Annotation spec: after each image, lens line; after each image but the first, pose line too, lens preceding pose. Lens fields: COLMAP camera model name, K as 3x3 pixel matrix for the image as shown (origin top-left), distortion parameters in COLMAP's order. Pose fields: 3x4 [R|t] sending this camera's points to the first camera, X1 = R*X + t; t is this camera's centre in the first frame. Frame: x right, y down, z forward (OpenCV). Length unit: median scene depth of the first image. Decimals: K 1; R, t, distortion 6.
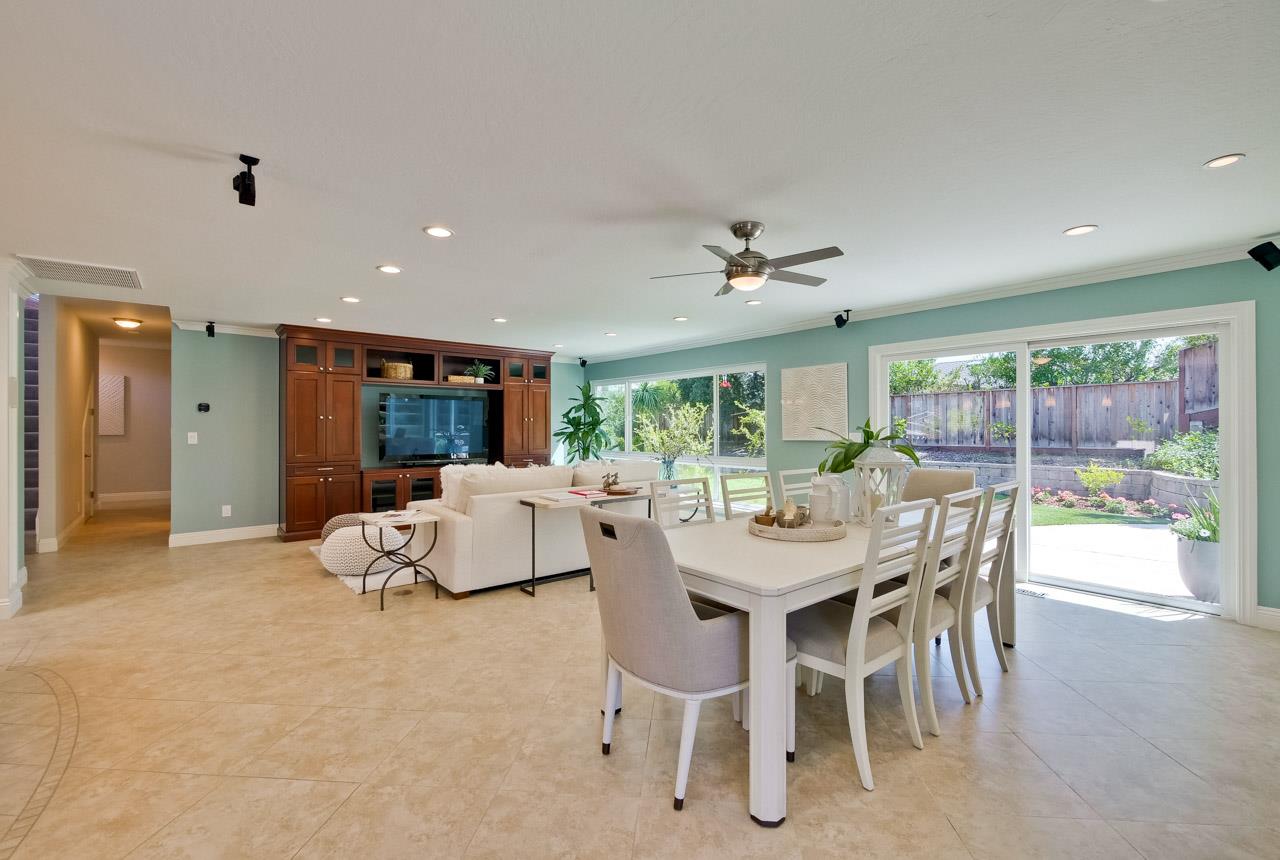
lens RADIAL K [[538.1, 0, 649.5], [0, 538.1, 426.5], [0, 0, 1]] dist [-0.005598, 0.000397]
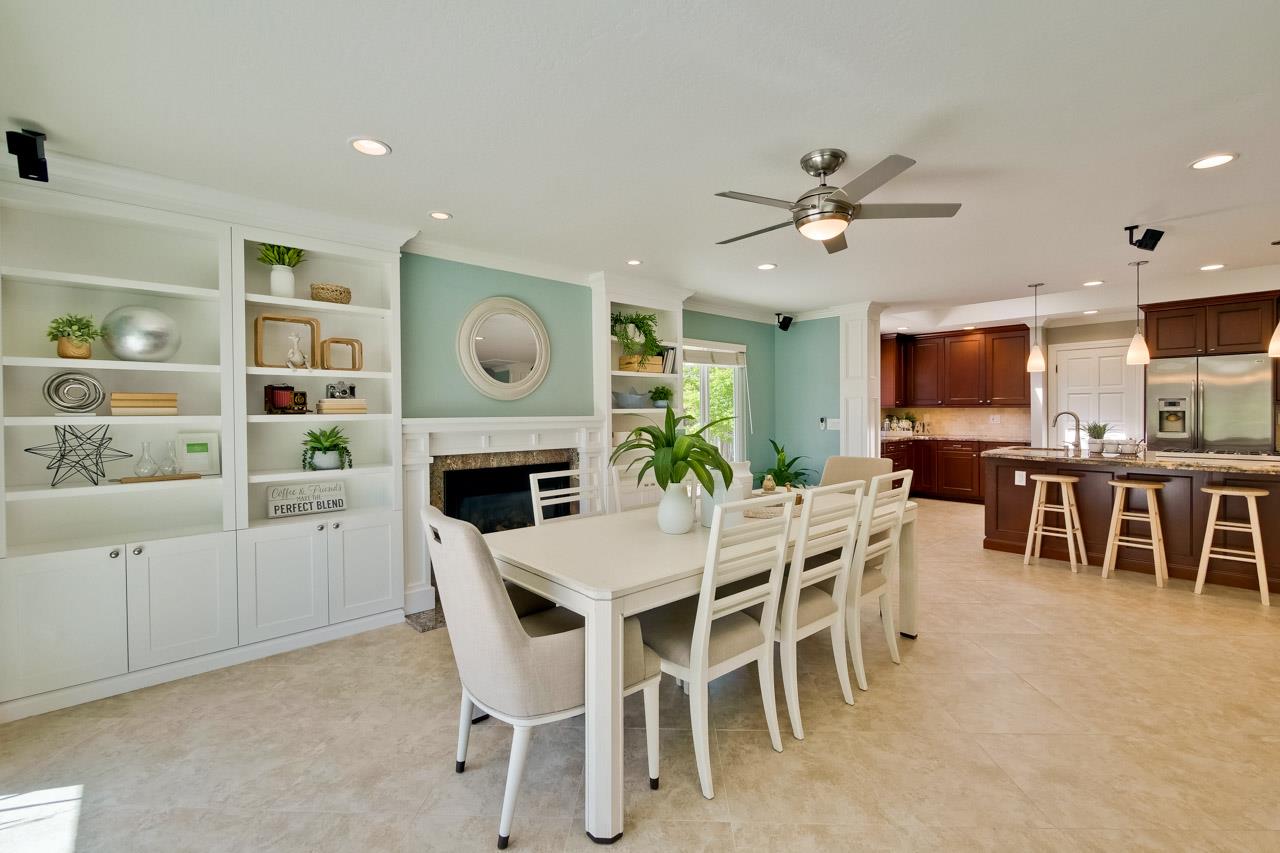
lens RADIAL K [[554.1, 0, 642.7], [0, 554.1, 418.3], [0, 0, 1]] dist [-0.003752, 0.000609]
pose [[-0.999007, 0.009915, -0.043432, 0.263432], [0.009408, 0.999886, 0.011848, -0.003173], [0.043545, 0.011428, -0.998986, 0.983752]]
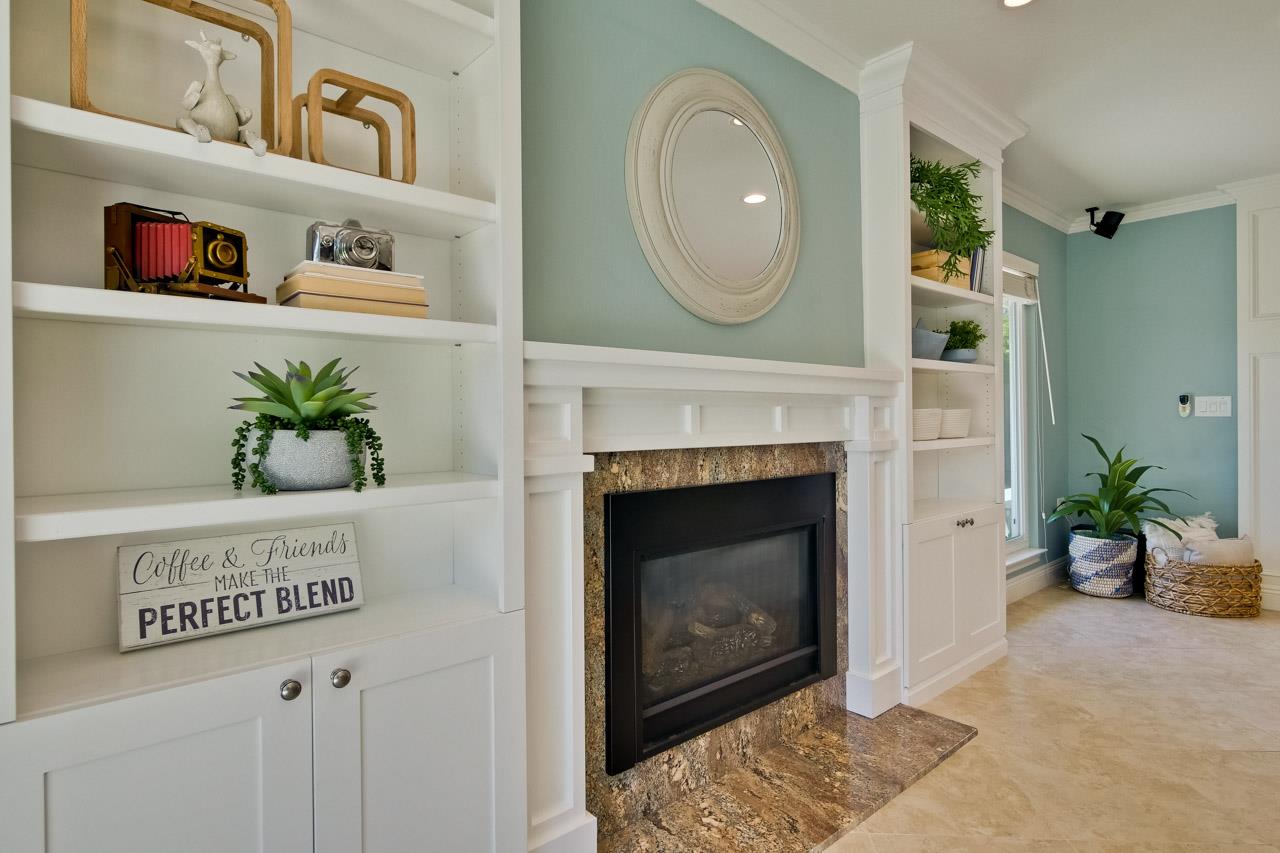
lens RADIAL K [[676.2, 0, 644.7], [0, 676.2, 418.6], [0, 0, 1]] dist [0.000247, -0.000427]
pose [[-0.999709, 0.009344, -0.022225, 0.463792], [0.009302, 0.999955, 0.002007, 0.031278], [0.022243, 0.001800, -0.999751, 0.615642]]
